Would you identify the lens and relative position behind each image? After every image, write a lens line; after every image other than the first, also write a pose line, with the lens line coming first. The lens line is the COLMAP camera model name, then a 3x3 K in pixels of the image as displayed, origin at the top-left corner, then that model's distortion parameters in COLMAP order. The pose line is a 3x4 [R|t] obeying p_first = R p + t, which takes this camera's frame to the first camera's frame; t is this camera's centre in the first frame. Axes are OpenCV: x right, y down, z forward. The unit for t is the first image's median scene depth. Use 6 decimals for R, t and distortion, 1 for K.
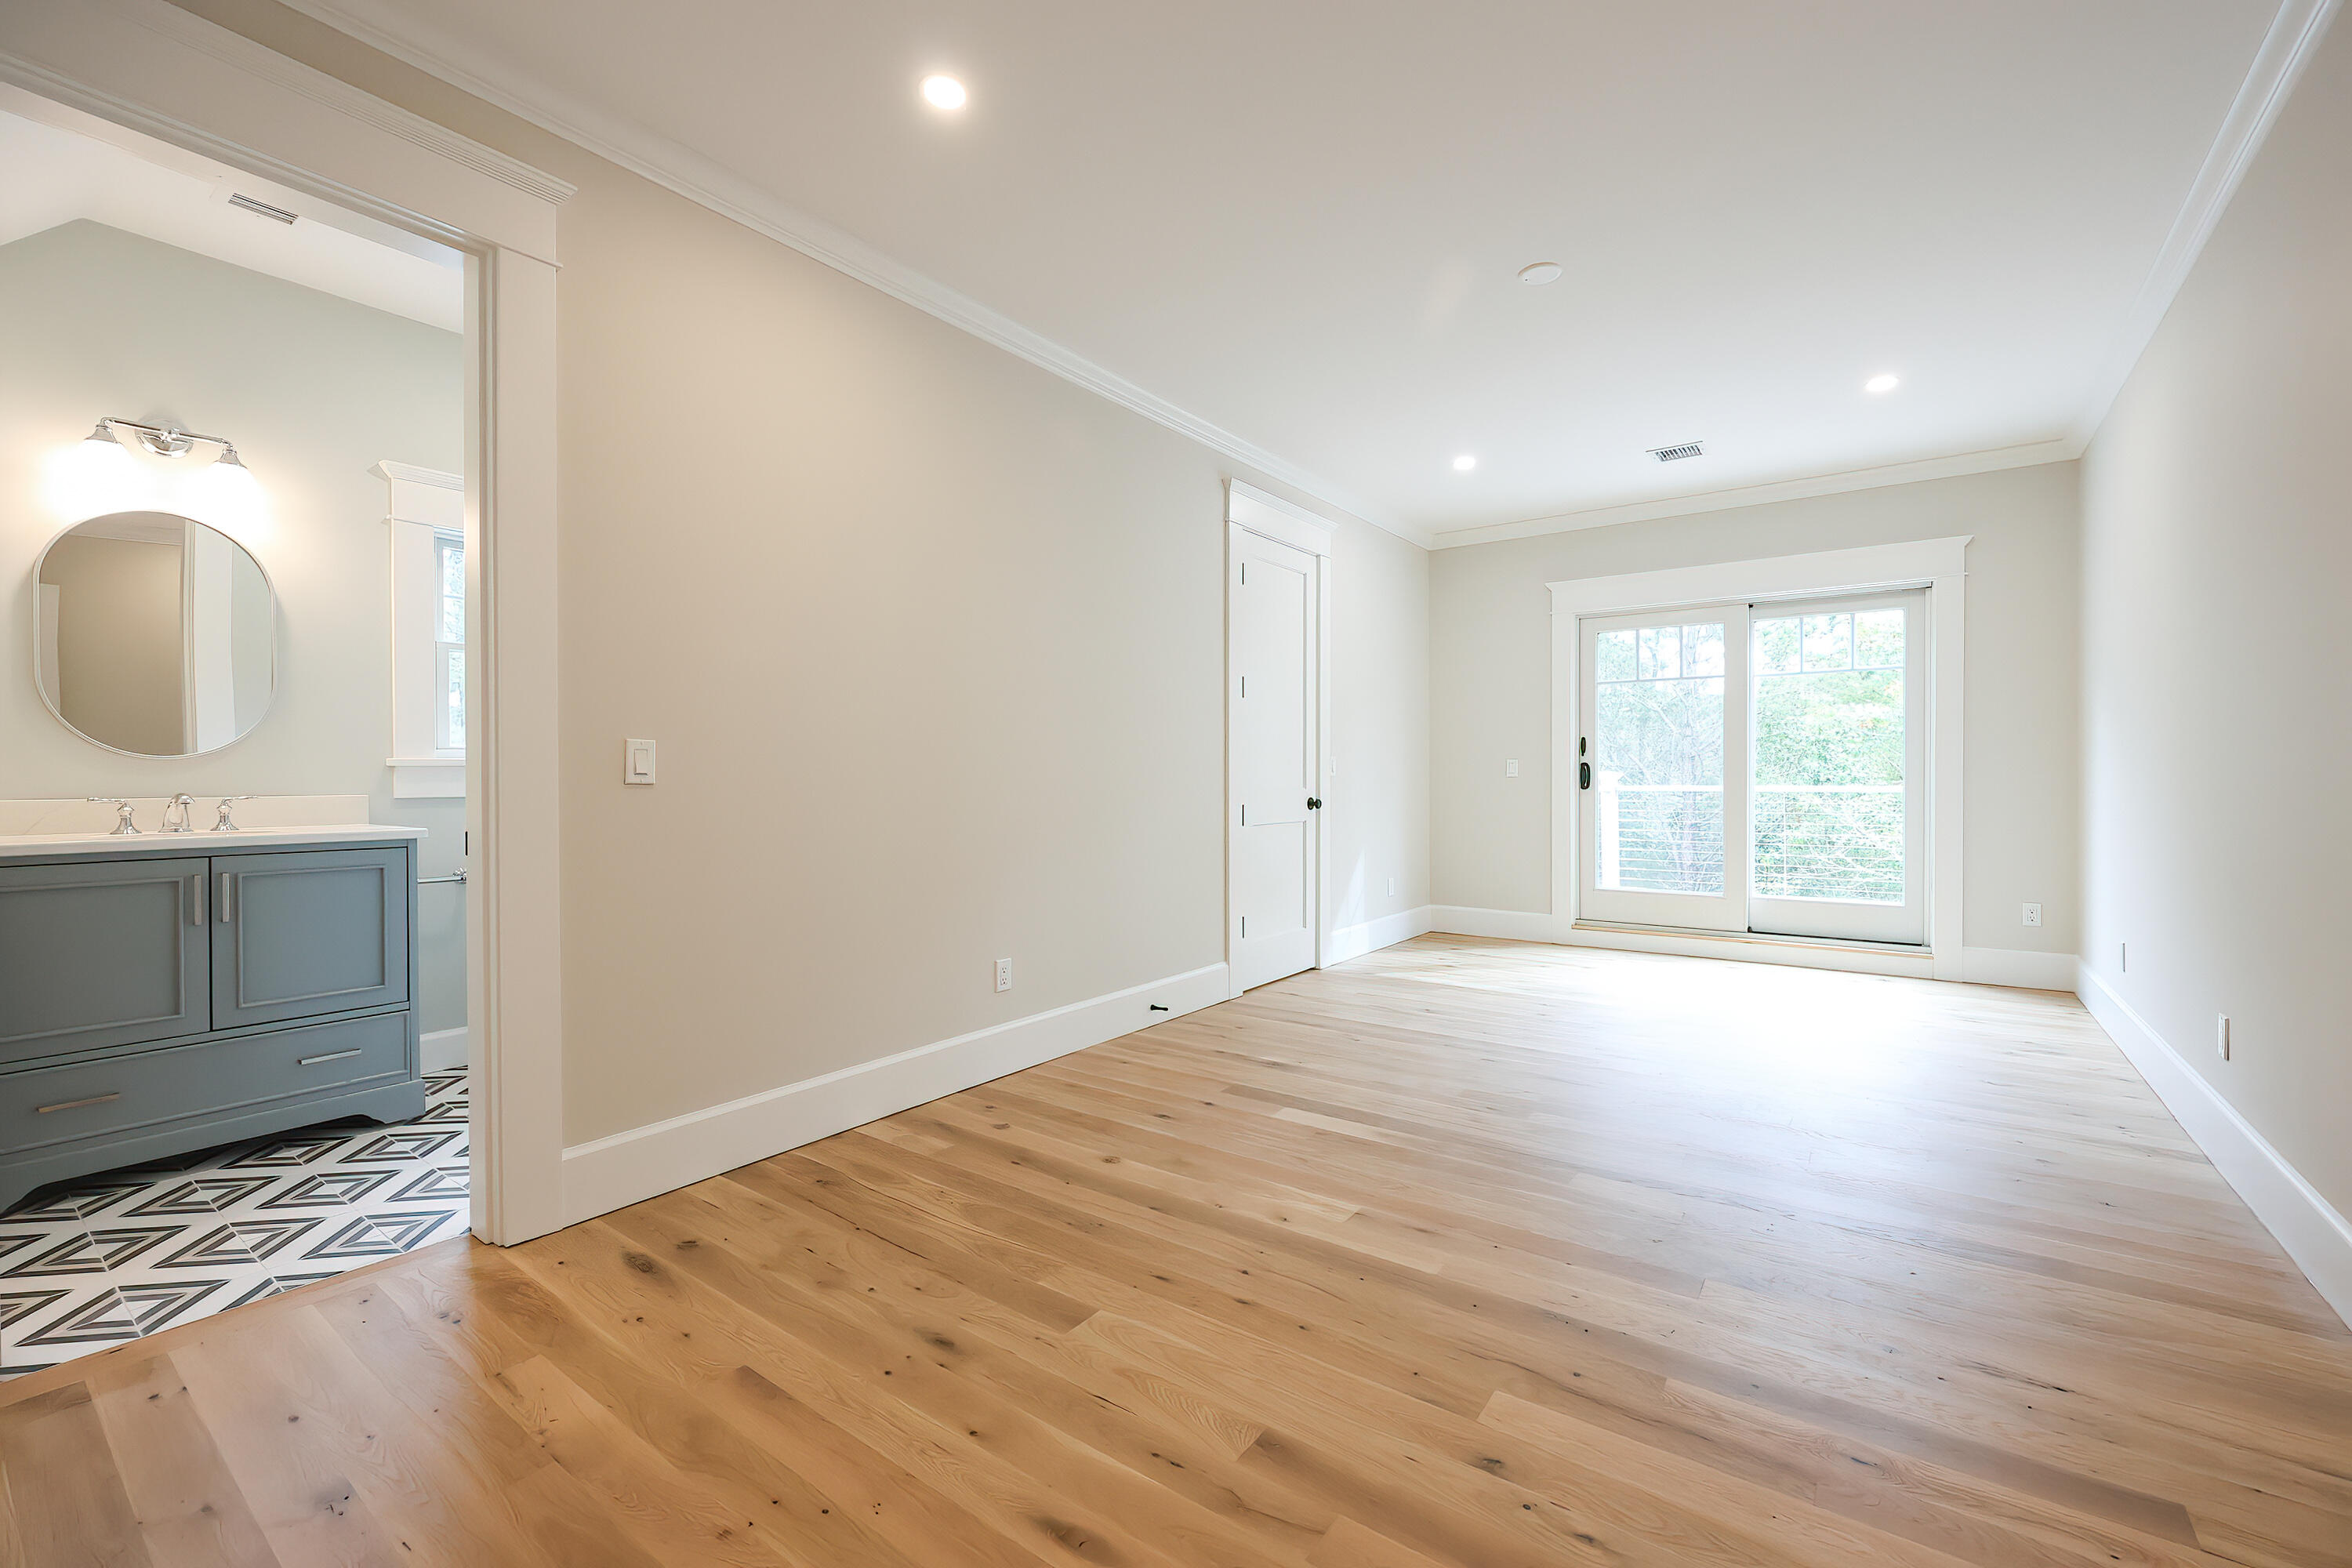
lens RADIAL K [[998.7, 0, 1196.7], [0, 998.7, 781.4], [0, 0, 1]] dist [0.008885, 0.000007]
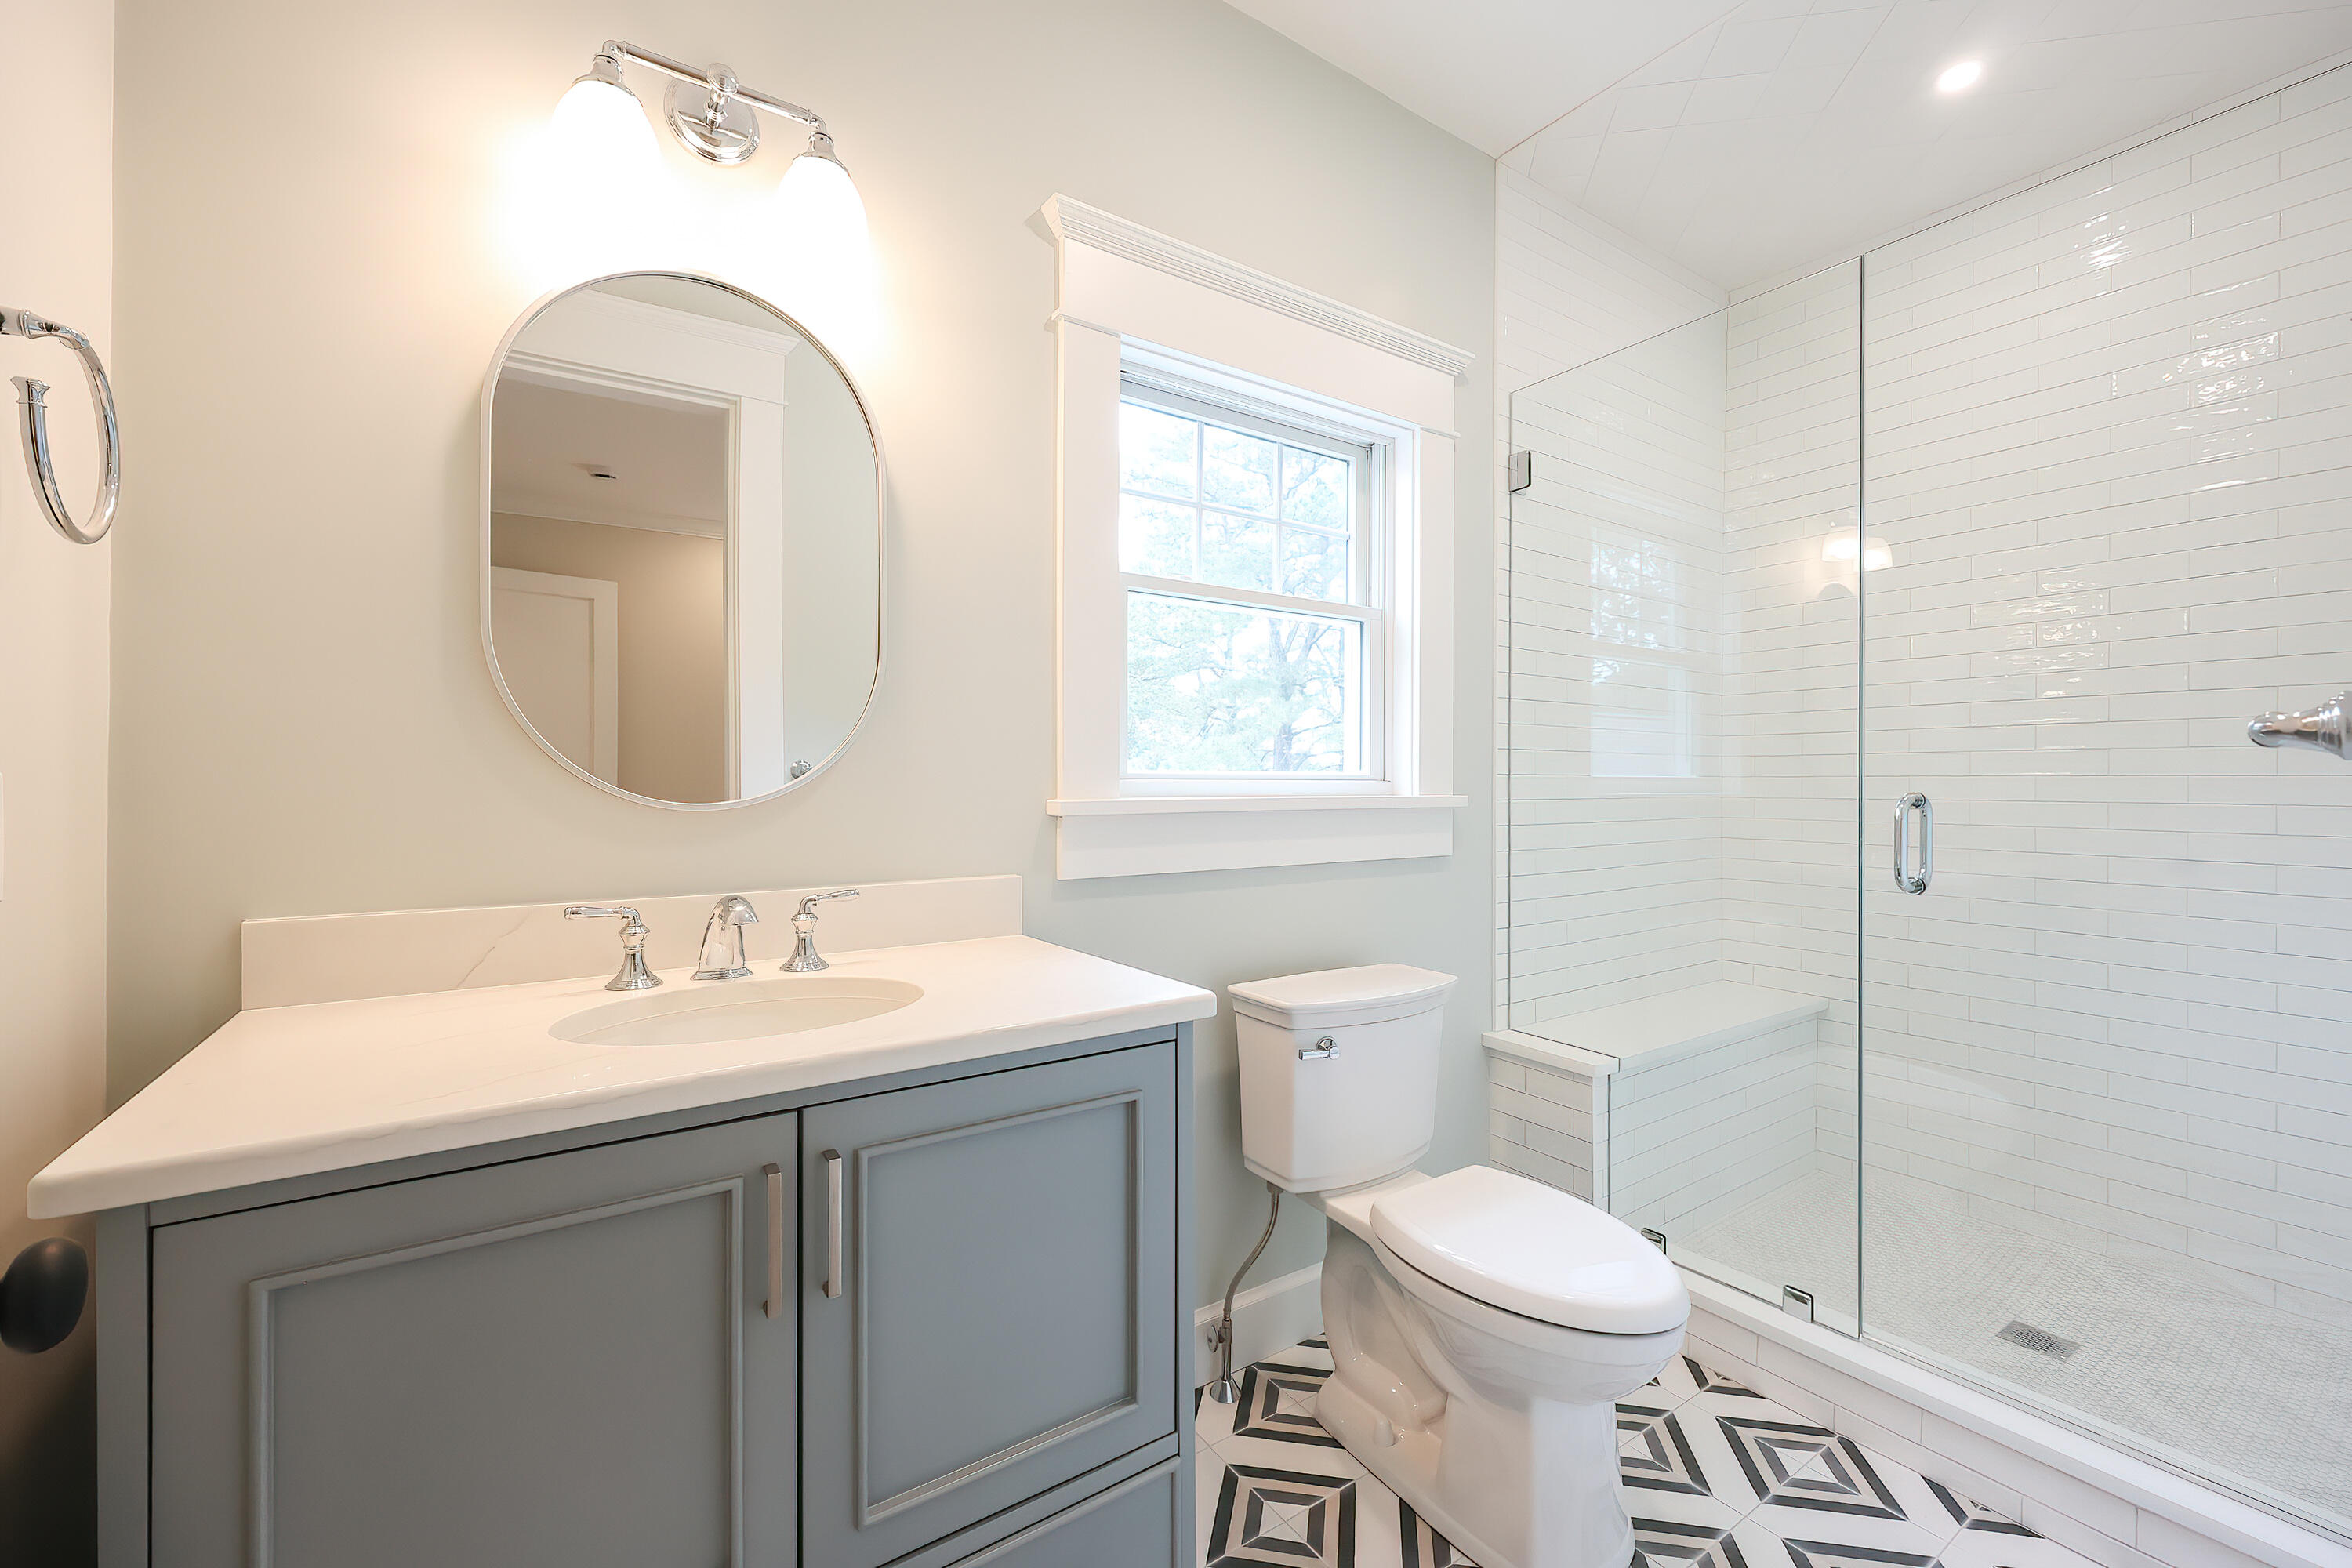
lens RADIAL K [[978.1, 0, 1181.8], [0, 978.1, 778.4], [0, 0, 1]] dist [-0.000063, 0.000214]
pose [[0.942284, 0.002750, -0.334802, -0.669071], [-0.005833, 0.999949, -0.008202, -0.034974], [0.334763, 0.009681, 0.942253, 0.651768]]
